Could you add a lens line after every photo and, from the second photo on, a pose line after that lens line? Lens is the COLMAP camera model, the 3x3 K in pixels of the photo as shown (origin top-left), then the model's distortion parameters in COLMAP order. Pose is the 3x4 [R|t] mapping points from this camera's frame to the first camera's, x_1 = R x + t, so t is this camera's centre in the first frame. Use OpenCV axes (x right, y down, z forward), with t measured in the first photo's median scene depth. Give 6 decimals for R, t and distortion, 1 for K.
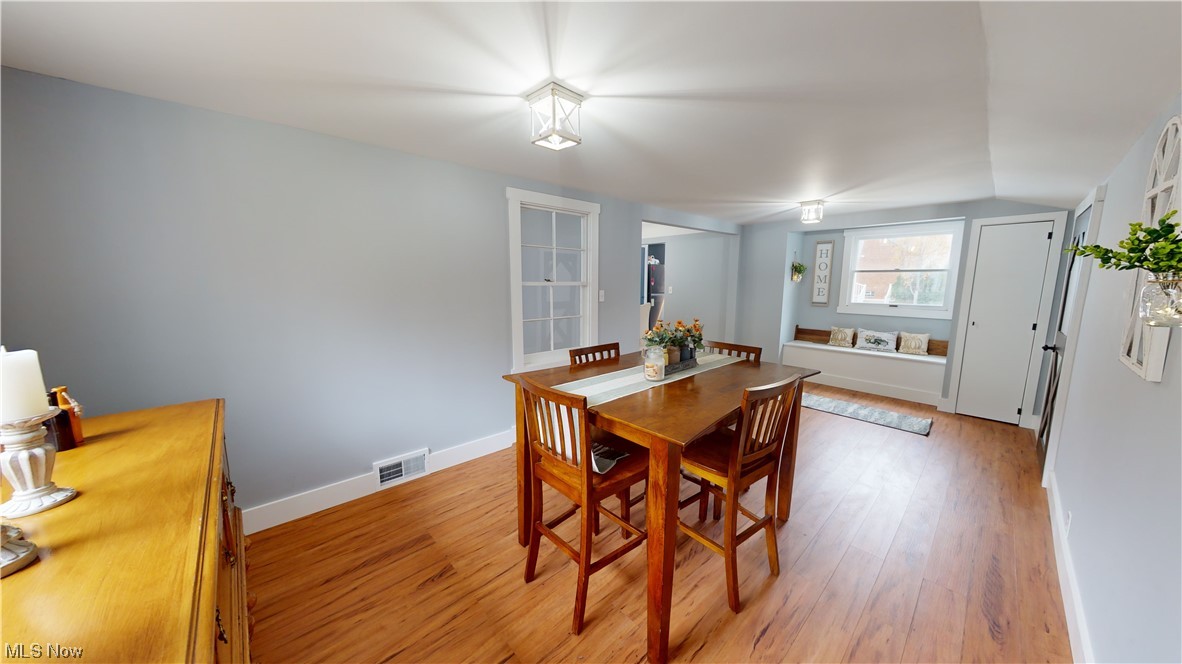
lens RADIAL K [[372.2, 0, 595.2], [0, 372.2, 336.0], [0, 0, 1]] dist [0.000686, 0.000024]
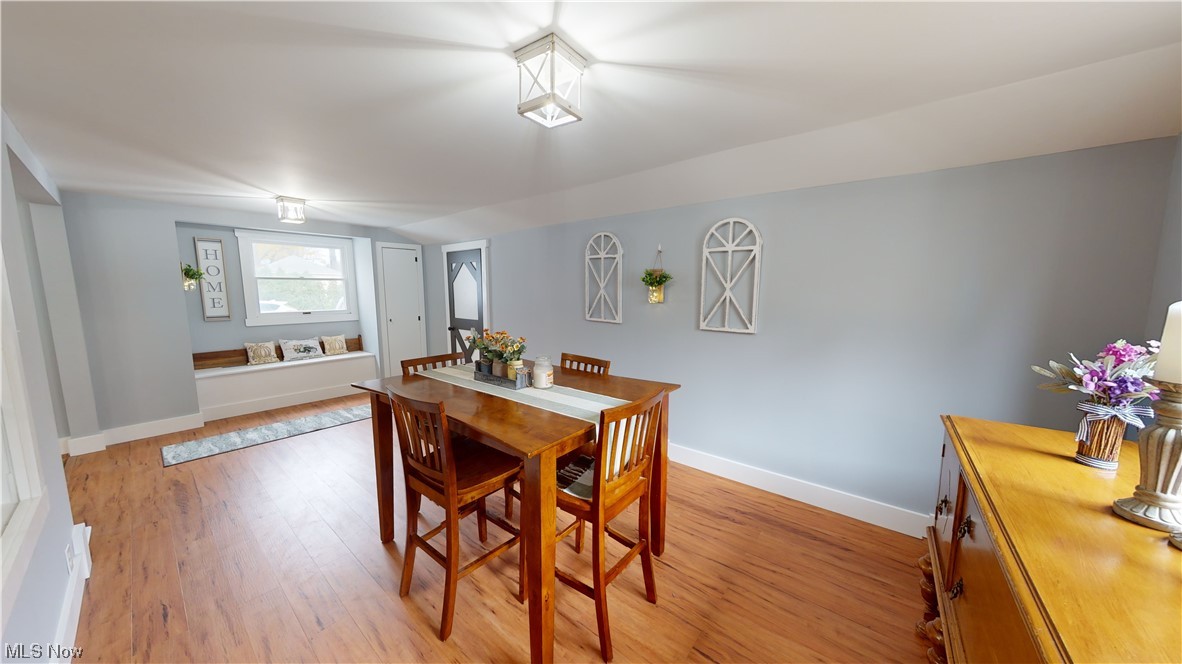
lens RADIAL K [[375.1, 0, 588.7], [0, 375.1, 334.0], [0, 0, 1]] dist [-0.000533, -0.000045]
pose [[-0.131048, -0.123377, 0.983669, -0.322154], [0.147323, 0.978785, 0.142391, -0.057470], [-0.980369, 0.163577, -0.110092, 0.367646]]
